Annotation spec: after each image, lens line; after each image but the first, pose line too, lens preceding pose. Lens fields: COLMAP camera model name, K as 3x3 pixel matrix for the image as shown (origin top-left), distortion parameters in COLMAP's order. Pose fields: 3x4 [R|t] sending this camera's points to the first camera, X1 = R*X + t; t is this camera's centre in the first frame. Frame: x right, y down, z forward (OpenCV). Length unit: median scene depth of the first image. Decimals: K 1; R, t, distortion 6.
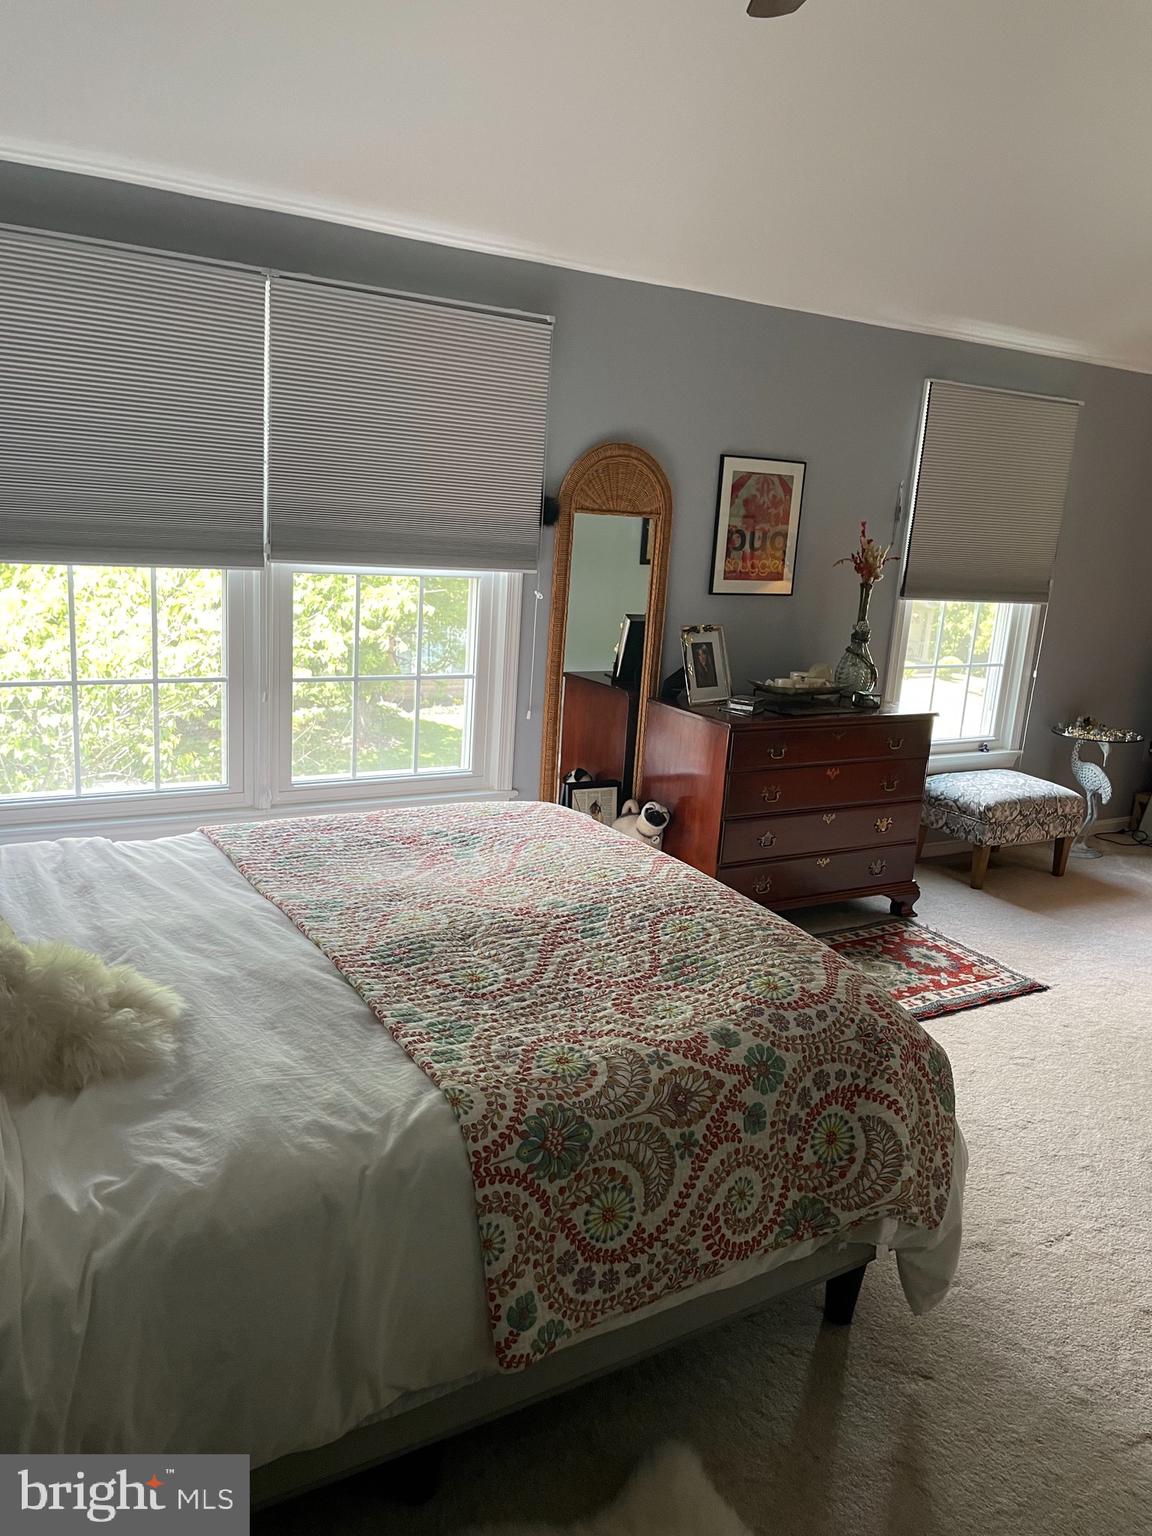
lens RADIAL K [[1161.6, 0, 588.3], [0, 1161.6, 769.4], [0, 0, 1]] dist [0.088627, -0.115404]
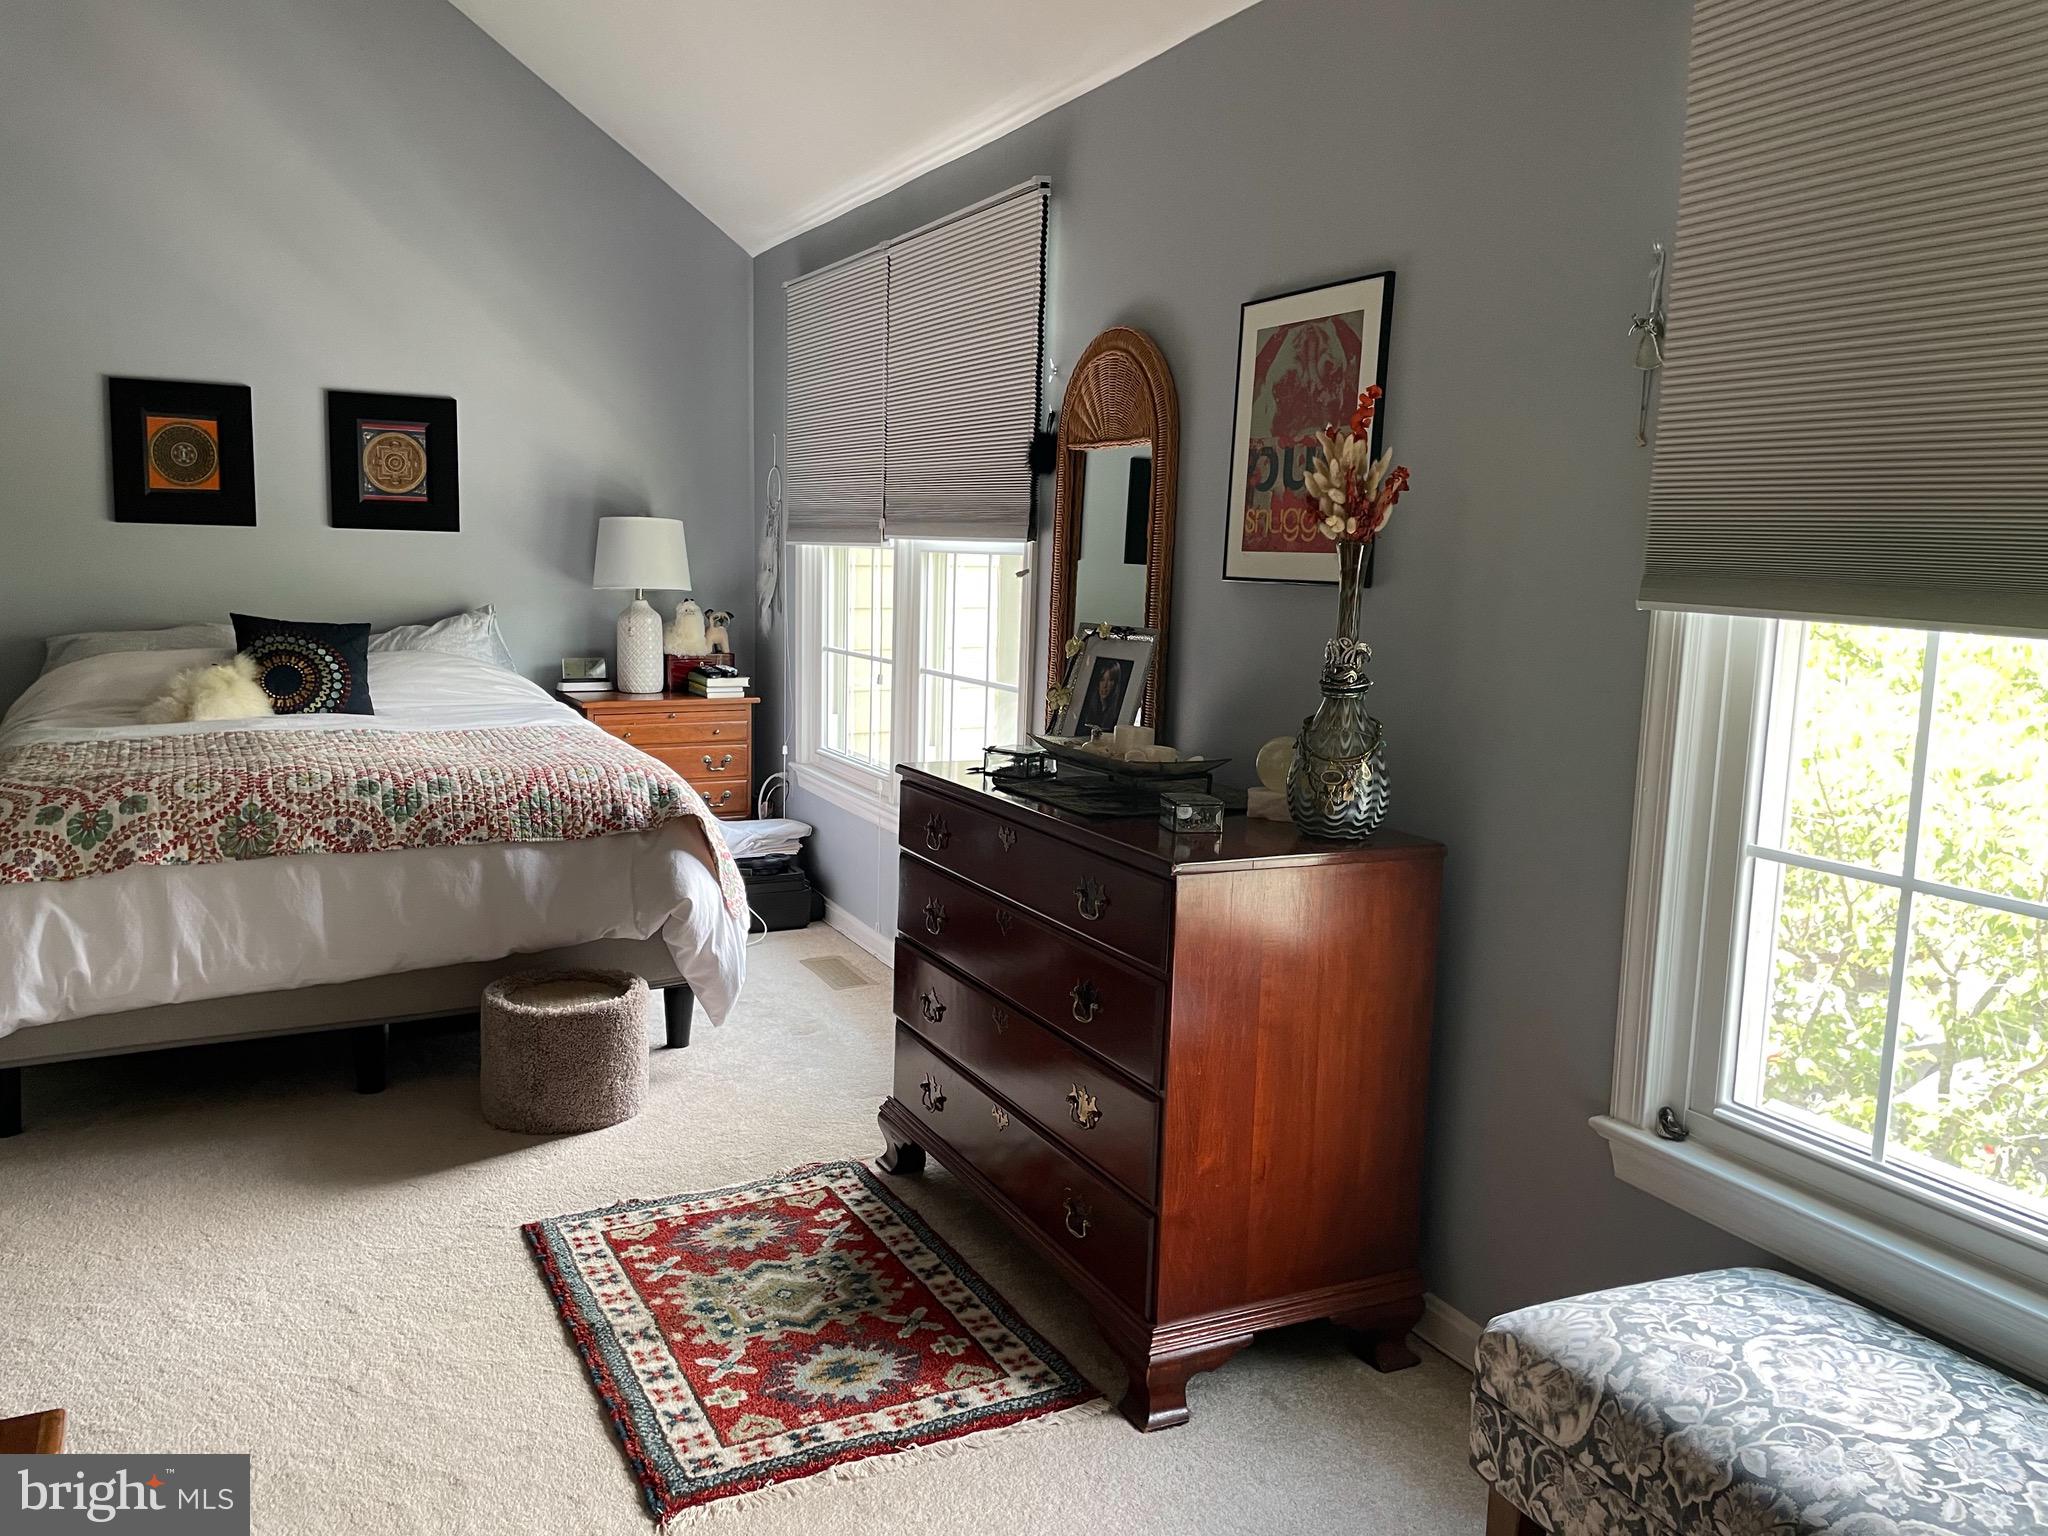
lens RADIAL K [[1548.8, 0, 1012.3], [0, 1548.8, 757.9], [0, 0, 1]] dist [0.088627, -0.115404]
pose [[-0.089801, 0.057257, -0.994313, 1.606594], [-0.268476, 0.959998, 0.079528, -0.215526], [0.959092, 0.274091, -0.070836, 2.007662]]
